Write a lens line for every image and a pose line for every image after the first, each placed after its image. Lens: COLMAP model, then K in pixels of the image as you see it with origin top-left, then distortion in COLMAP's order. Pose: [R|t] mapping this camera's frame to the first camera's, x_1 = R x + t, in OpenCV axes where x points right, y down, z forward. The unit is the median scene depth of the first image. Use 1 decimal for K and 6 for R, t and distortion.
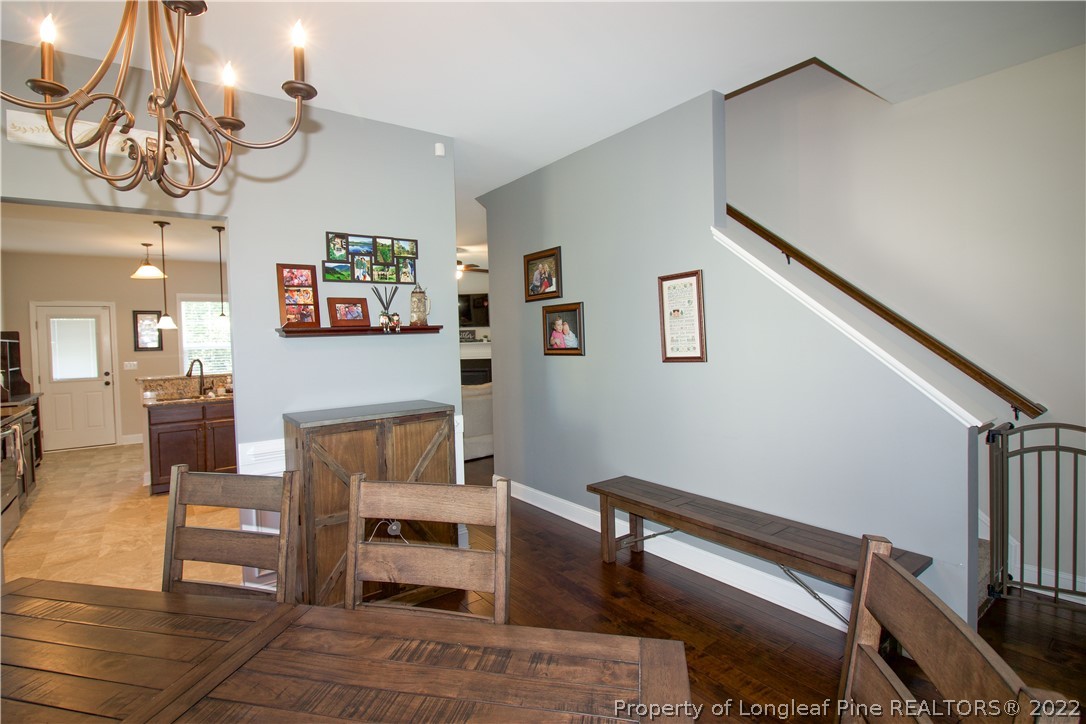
lens RADIAL K [[522.4, 0, 531.0], [0, 522.4, 350.5], [0, 0, 1]] dist [0.000629, -0.014205]
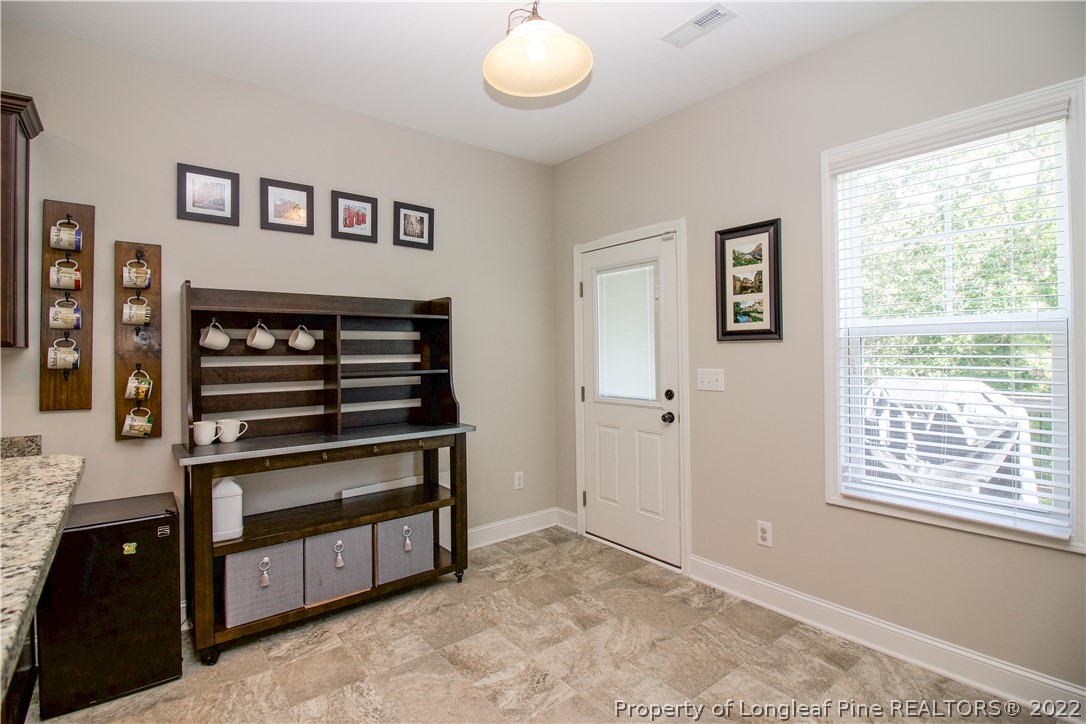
lens RADIAL K [[515.4, 0, 528.2], [0, 515.4, 351.5], [0, 0, 1]] dist [0.001656, -0.012378]
pose [[0.026481, 0.024827, -0.999341, -0.457737], [-0.013639, 0.999607, 0.024472, 0.001883], [0.999556, 0.012982, 0.026810, 0.983898]]
